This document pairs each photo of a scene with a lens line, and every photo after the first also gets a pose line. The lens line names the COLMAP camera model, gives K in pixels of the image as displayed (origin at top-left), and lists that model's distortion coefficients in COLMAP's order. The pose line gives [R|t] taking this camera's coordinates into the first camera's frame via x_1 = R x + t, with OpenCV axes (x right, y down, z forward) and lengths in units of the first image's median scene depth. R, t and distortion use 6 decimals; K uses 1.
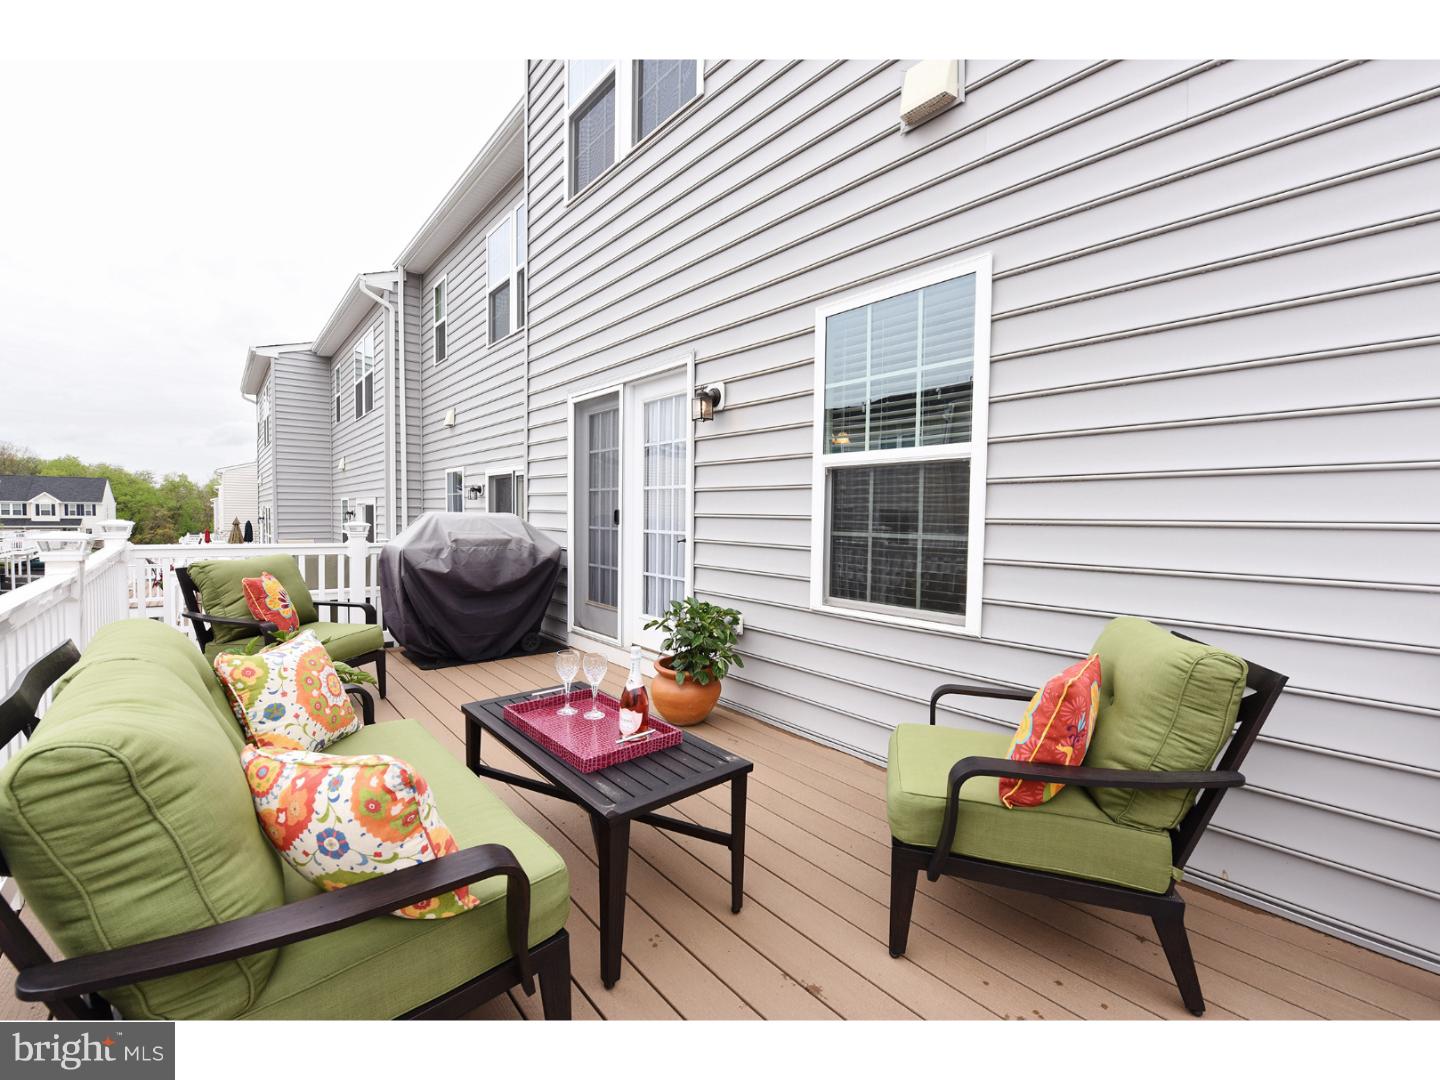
lens RADIAL K [[584.4, 0, 720.0], [0, 584.4, 540.0], [0, 0, 1]] dist [-0.022415, -0.000035]
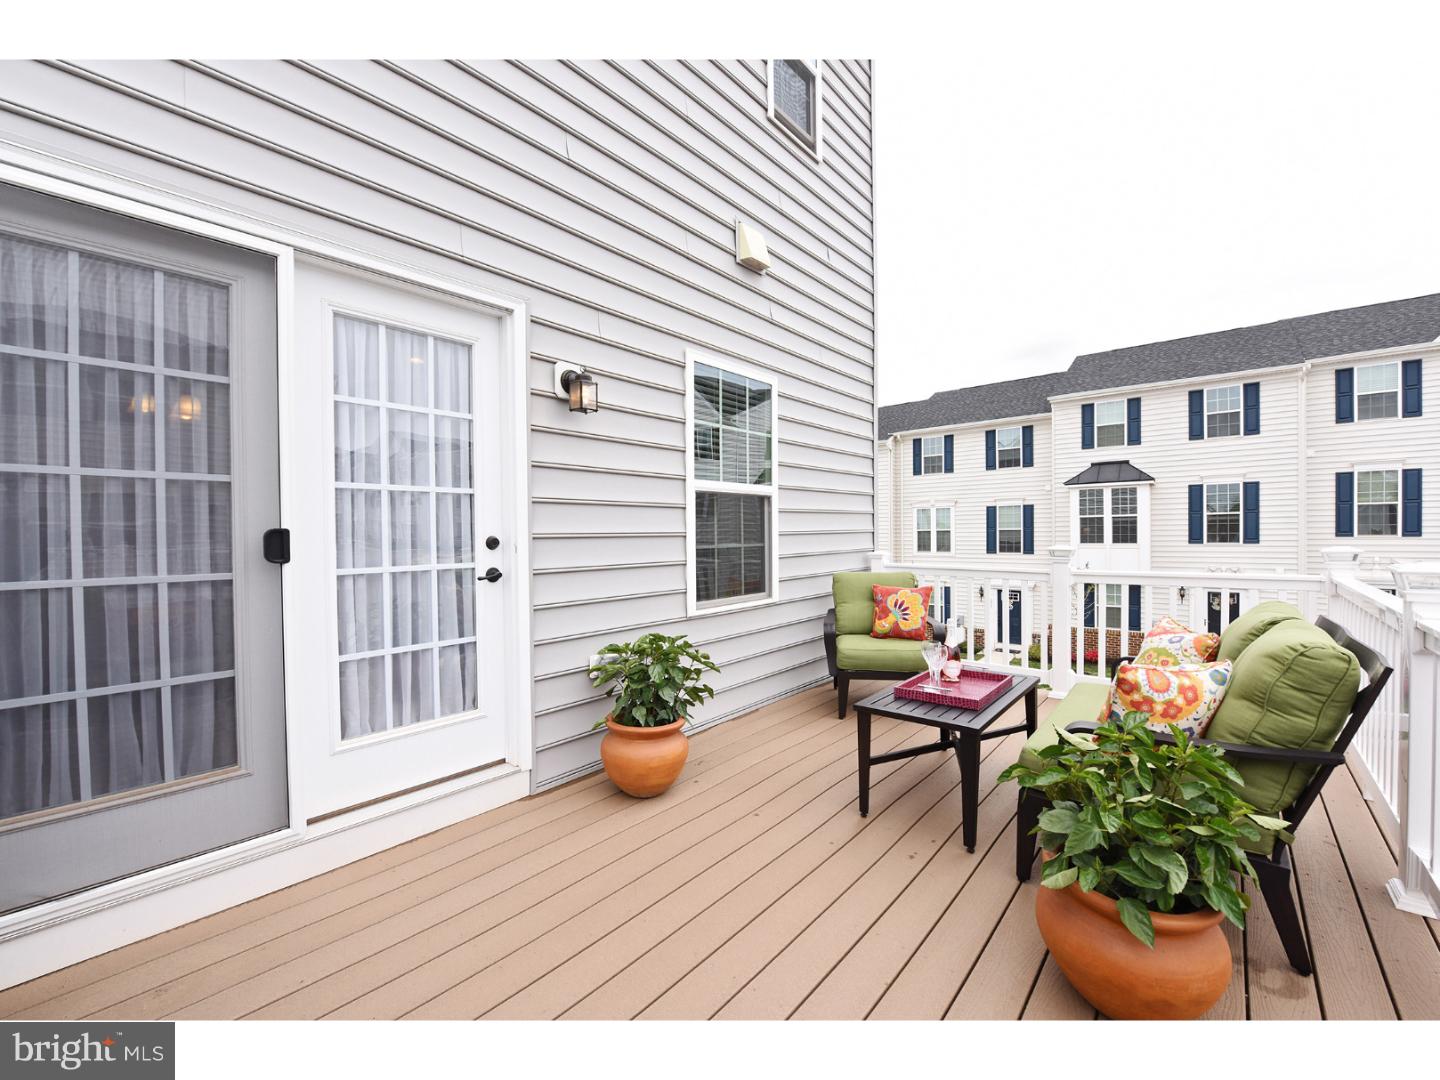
lens RADIAL K [[584.4, 0, 720.0], [0, 584.4, 540.0], [0, 0, 1]] dist [-0.022415, -0.000035]
pose [[-0.128575, -0.028426, 0.991292, -0.969480], [0.047269, 0.998277, 0.034757, -0.064746], [-0.990573, 0.051326, -0.127010, 1.099616]]
